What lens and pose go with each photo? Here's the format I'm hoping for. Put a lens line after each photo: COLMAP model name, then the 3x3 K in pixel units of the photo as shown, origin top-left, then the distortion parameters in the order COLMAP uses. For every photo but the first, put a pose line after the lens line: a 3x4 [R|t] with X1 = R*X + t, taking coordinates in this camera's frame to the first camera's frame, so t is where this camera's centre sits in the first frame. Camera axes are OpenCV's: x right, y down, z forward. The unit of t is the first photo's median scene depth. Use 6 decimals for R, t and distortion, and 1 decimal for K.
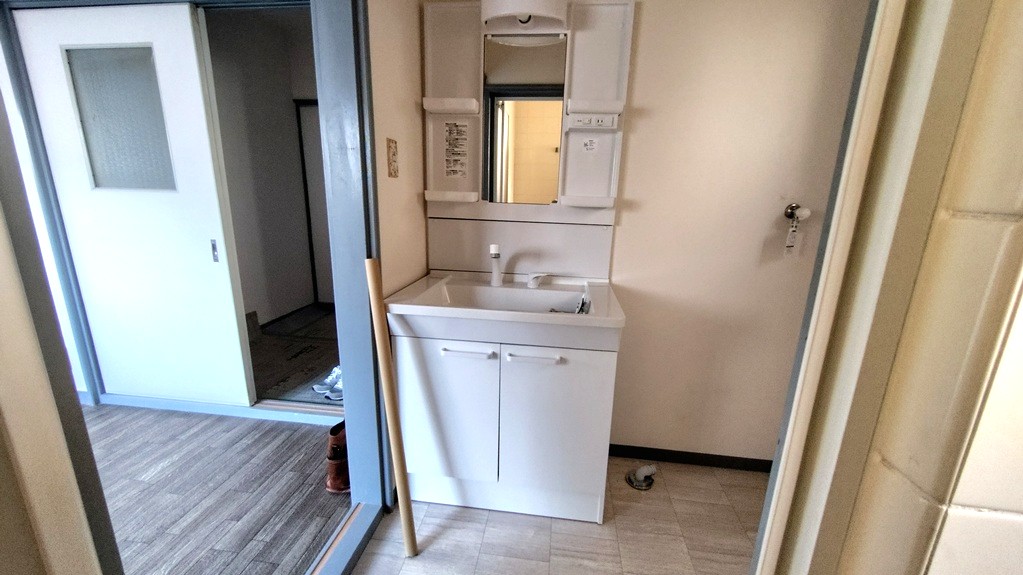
lens RADIAL K [[390.2, 0, 513.7], [0, 390.2, 286.8], [0, 0, 1]] dist [0.001311, 0.000137]
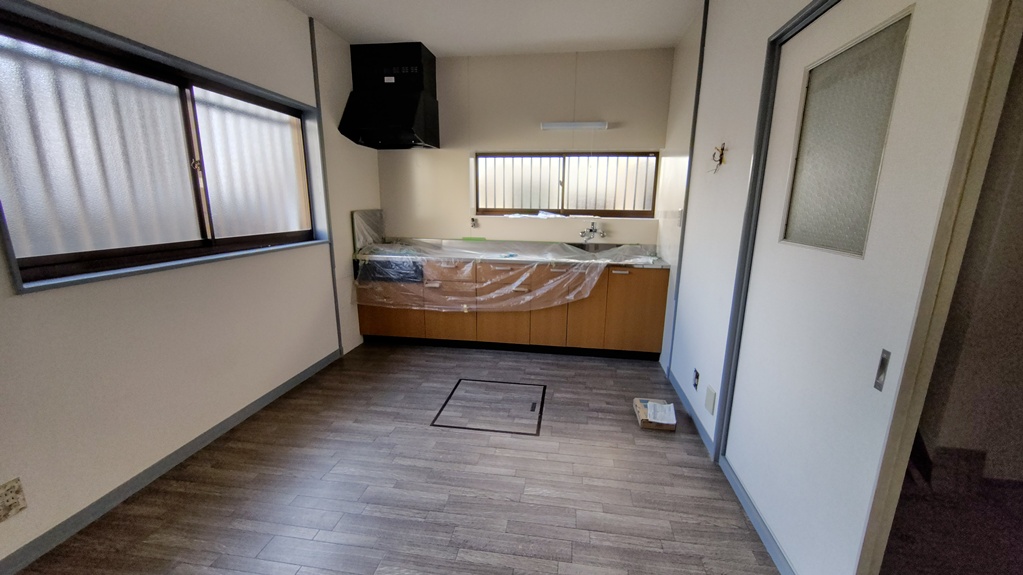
lens RADIAL K [[390.2, 0, 521.5], [0, 390.2, 288.3], [0, 0, 1]] dist [0.001311, 0.000137]
pose [[-0.005334, 0.189333, -0.981898, -0.259842], [-0.250960, 0.950234, 0.184591, -0.172821], [0.967983, 0.247402, 0.042447, 0.470812]]
